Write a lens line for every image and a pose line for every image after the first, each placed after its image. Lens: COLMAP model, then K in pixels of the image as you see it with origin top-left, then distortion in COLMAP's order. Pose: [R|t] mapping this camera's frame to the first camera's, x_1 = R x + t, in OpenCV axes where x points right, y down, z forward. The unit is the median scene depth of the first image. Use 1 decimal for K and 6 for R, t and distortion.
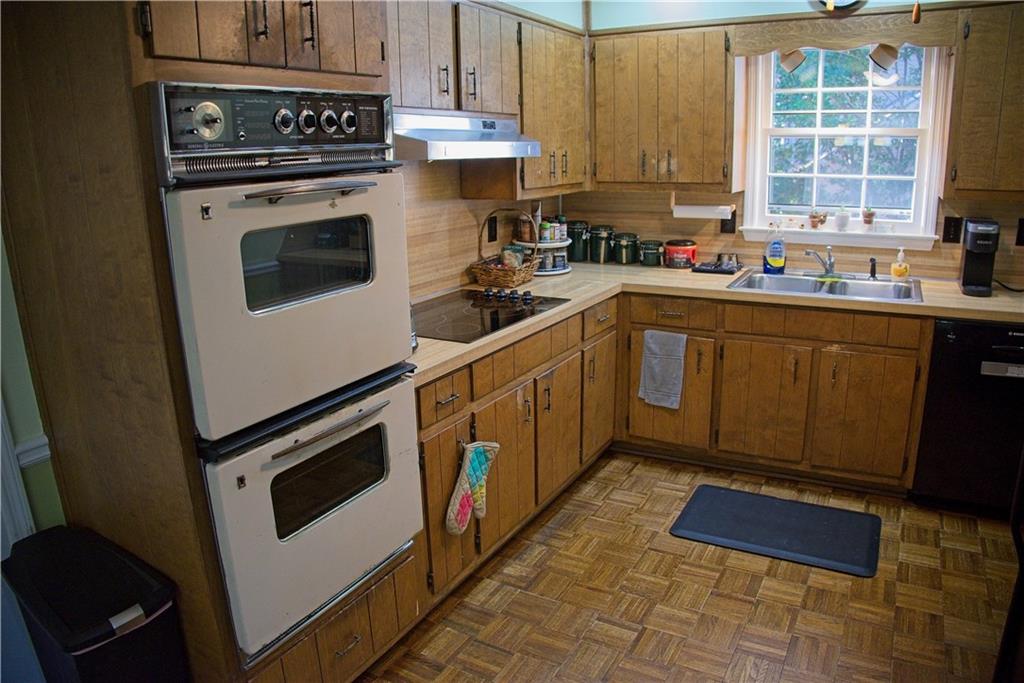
lens RADIAL K [[696.8, 0, 516.7], [0, 696.8, 342.8], [0, 0, 1]] dist [-0.199071, 0.095388]
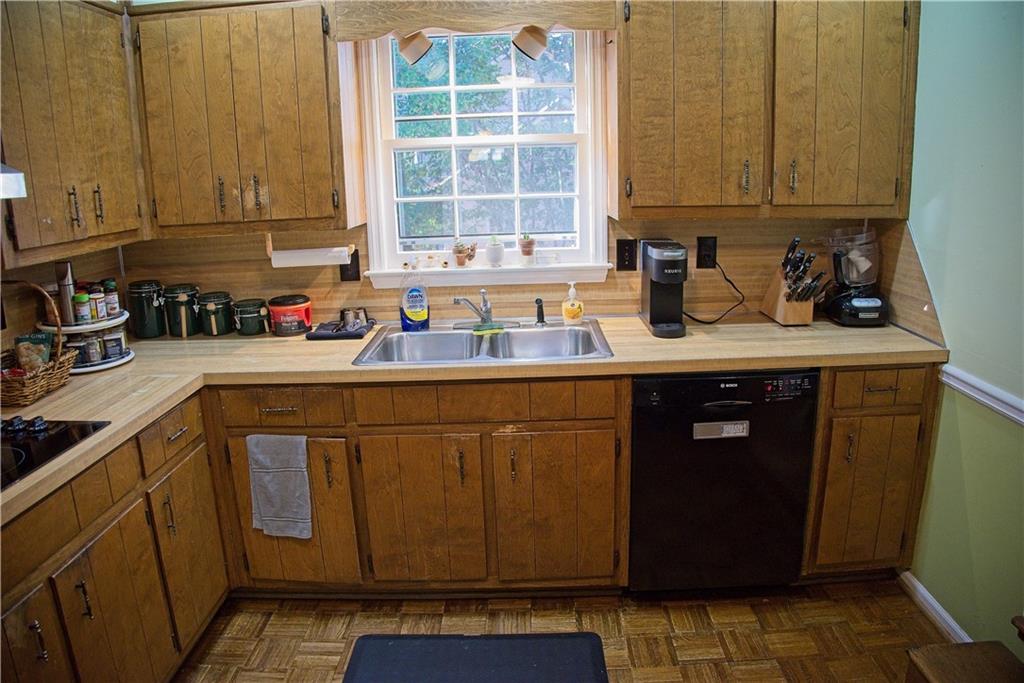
lens RADIAL K [[696.8, 0, 516.7], [0, 696.8, 342.8], [0, 0, 1]] dist [-0.199071, 0.095388]
pose [[0.875096, -0.114904, 0.470110, 0.118028], [0.130437, 0.991456, -0.000474, -0.077228], [-0.466039, 0.061735, 0.882608, 0.277598]]
